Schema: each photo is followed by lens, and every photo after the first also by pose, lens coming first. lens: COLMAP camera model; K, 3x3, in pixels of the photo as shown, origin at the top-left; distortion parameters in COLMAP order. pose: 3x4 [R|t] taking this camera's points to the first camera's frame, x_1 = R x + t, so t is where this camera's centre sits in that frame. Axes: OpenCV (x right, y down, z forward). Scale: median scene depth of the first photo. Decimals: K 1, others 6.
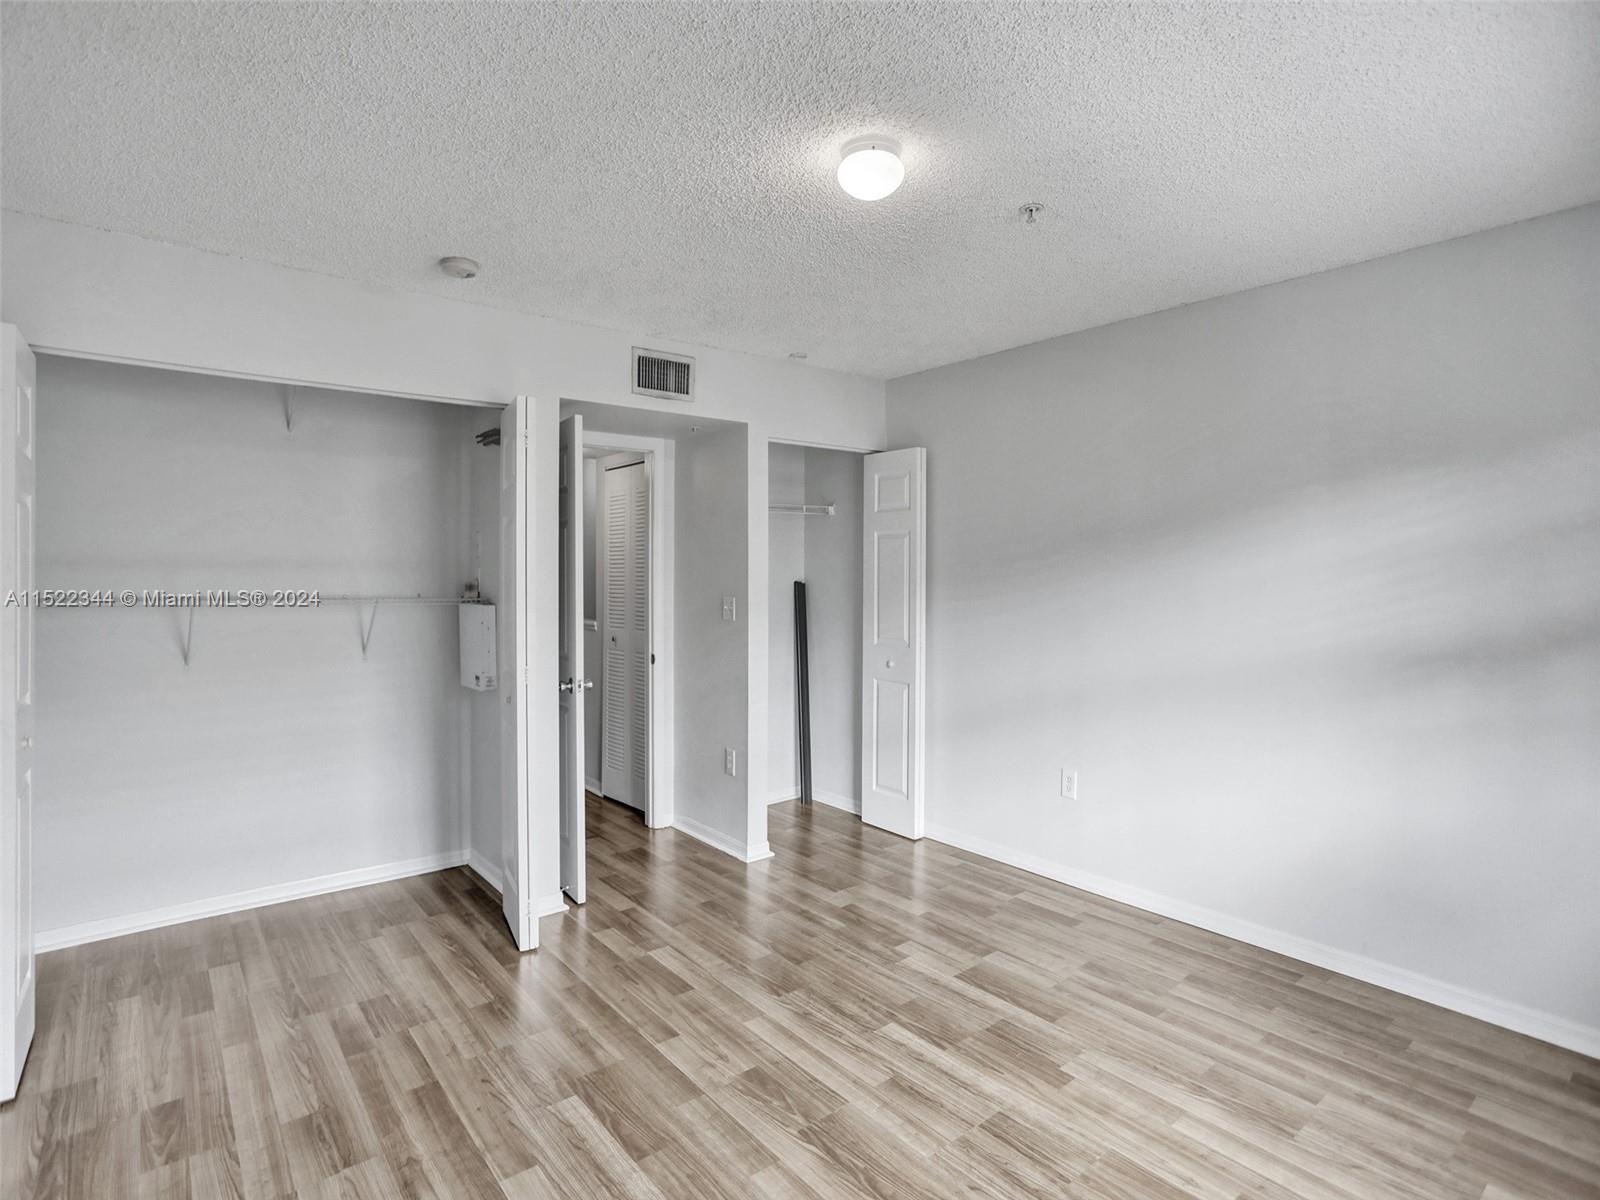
lens RADIAL K [[816.2, 0, 795.7], [0, 816.2, 593.2], [0, 0, 1]] dist [-0.058731, 0.025015]
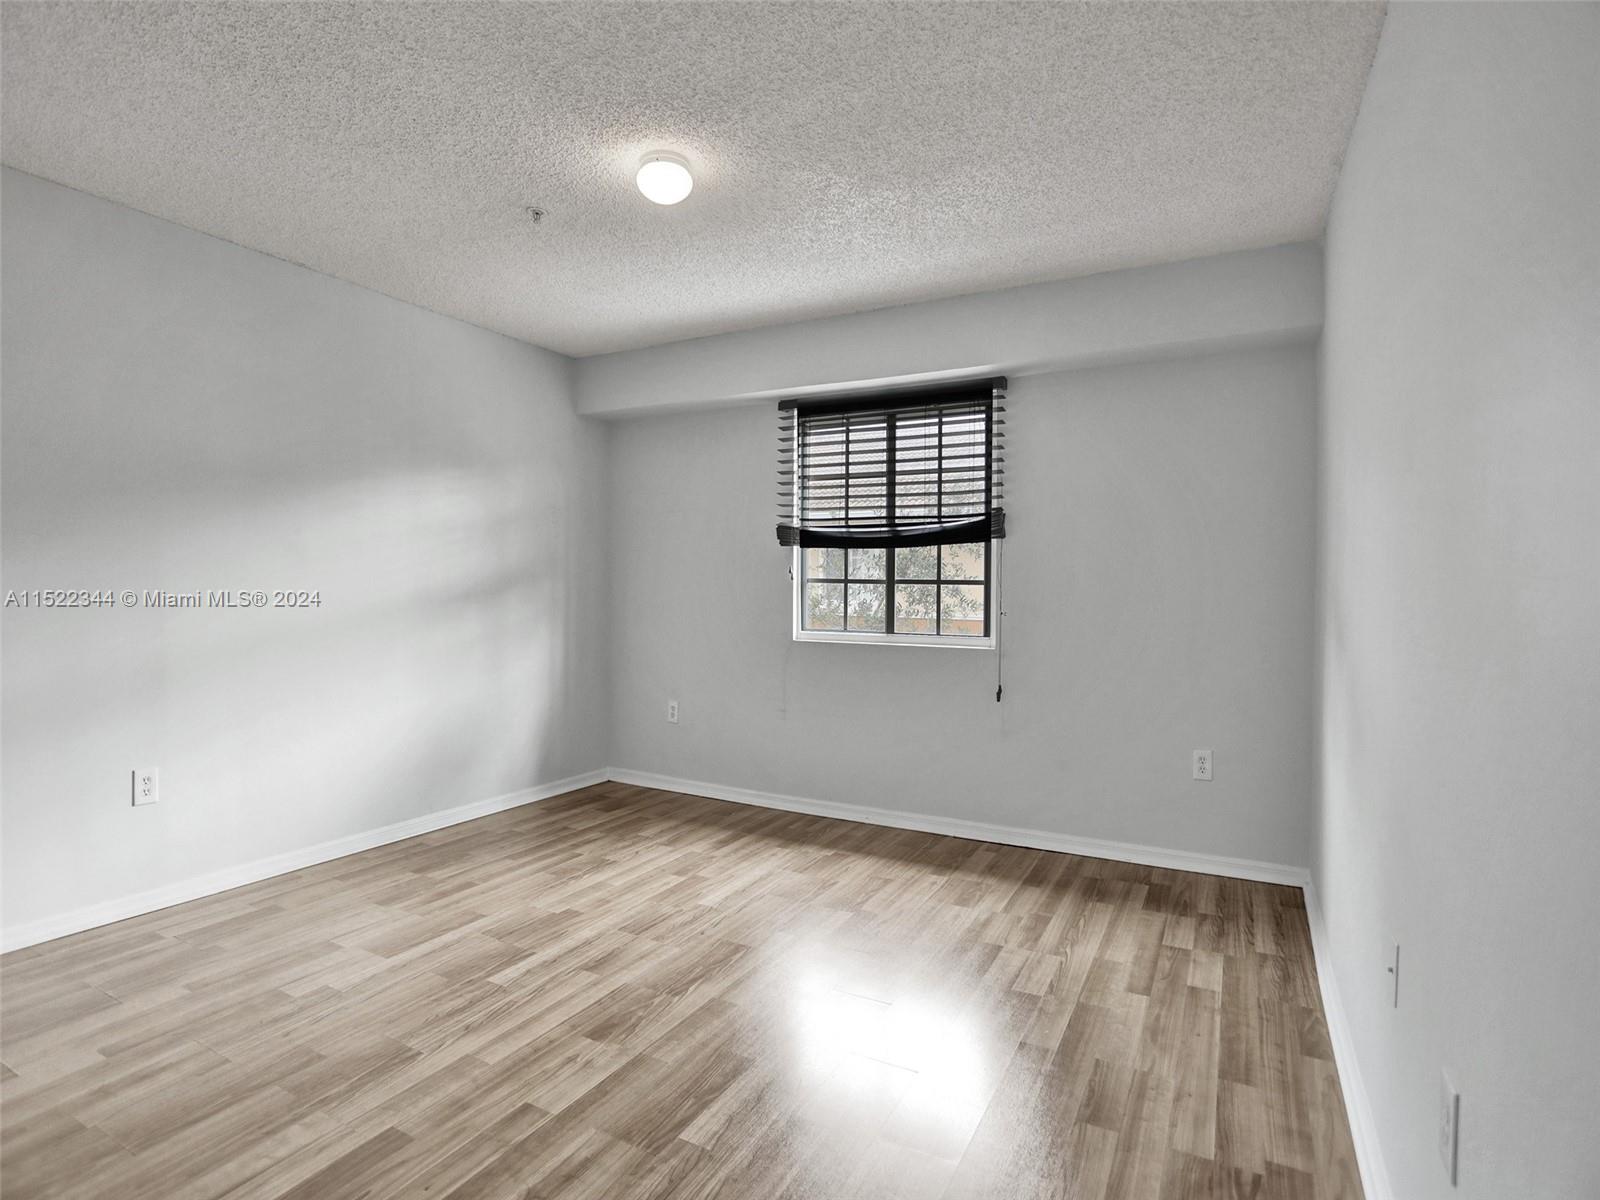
lens RADIAL K [[816.2, 0, 795.7], [0, 816.2, 593.2], [0, 0, 1]] dist [-0.058731, 0.025015]
pose [[-0.378802, -0.005319, 0.925462, -0.982161], [0.013677, 0.999842, 0.011344, 0.073489], [-0.925377, 0.016955, -0.378670, 1.103408]]
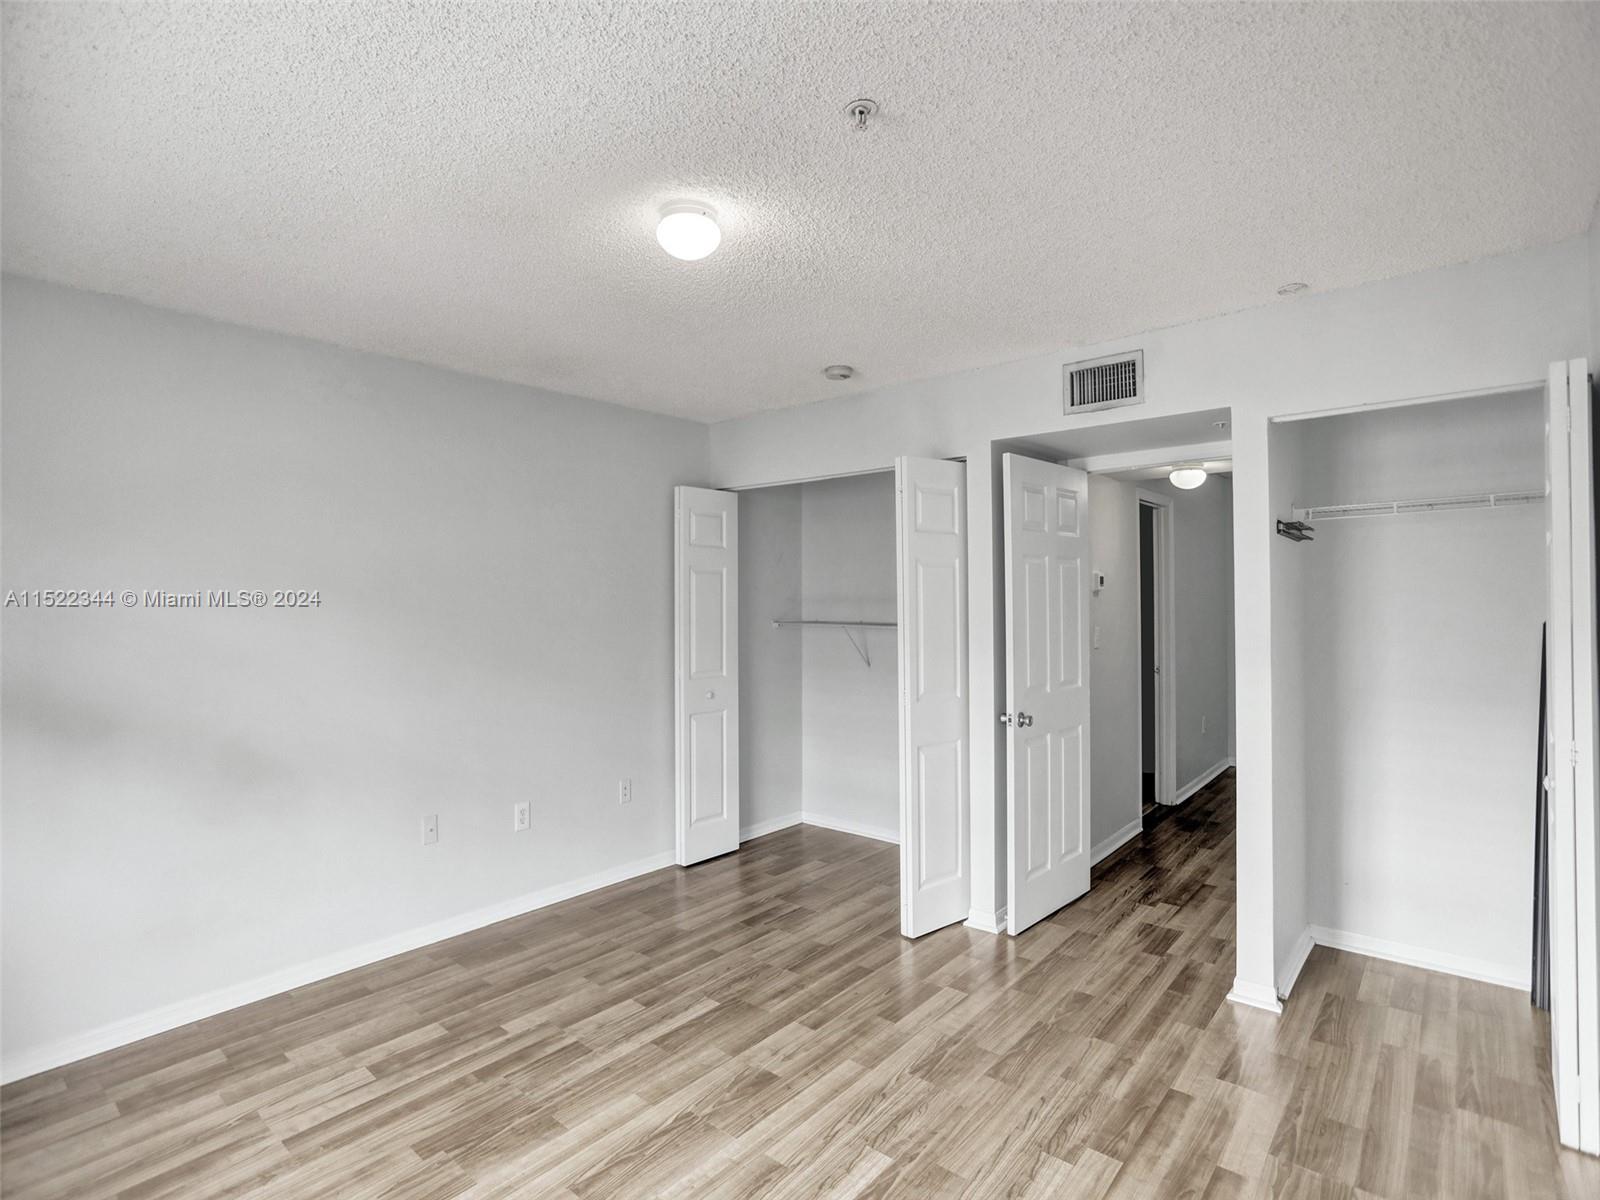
lens RADIAL K [[798.3, 0, 794.9], [0, 798.3, 589.9], [0, 0, 1]] dist [-0.063833, 0.031928]
pose [[0.183167, -0.012994, -0.982996, 0.975403], [-0.016492, 0.999731, -0.016289, -0.039779], [0.982943, 0.019195, 0.182904, 0.809674]]
